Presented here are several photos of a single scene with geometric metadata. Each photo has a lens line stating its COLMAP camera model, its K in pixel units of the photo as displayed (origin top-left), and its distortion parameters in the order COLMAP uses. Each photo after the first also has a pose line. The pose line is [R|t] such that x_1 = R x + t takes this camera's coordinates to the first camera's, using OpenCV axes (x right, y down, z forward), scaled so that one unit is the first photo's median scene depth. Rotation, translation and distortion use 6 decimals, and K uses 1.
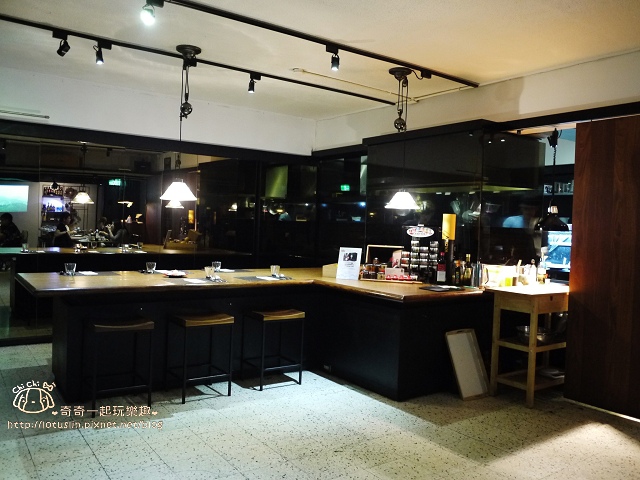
lens RADIAL K [[542.8, 0, 320.0], [0, 542.8, 240.0], [0, 0, 1]] dist [-0.003028, -0.000913]
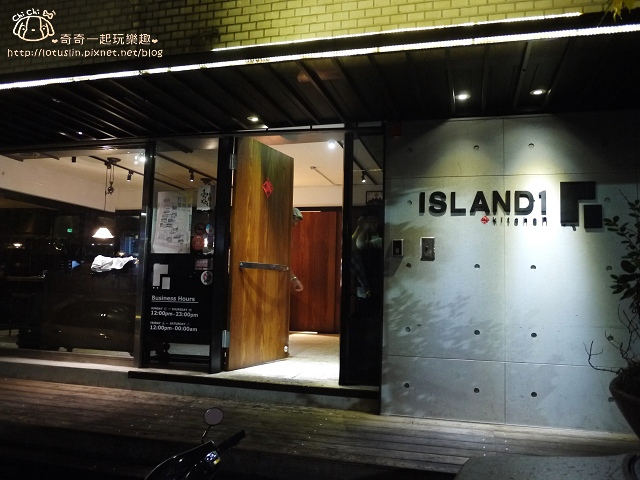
lens RADIAL K [[542.8, 0, 320.0], [0, 542.8, 240.0], [0, 0, 1]] dist [-0.003028, -0.000913]
pose [[0.772796, 0.043678, 0.633150, -0.858384], [0.015399, 0.996045, -0.087508, 0.107431], [-0.634468, 0.077376, 0.769067, -0.883138]]
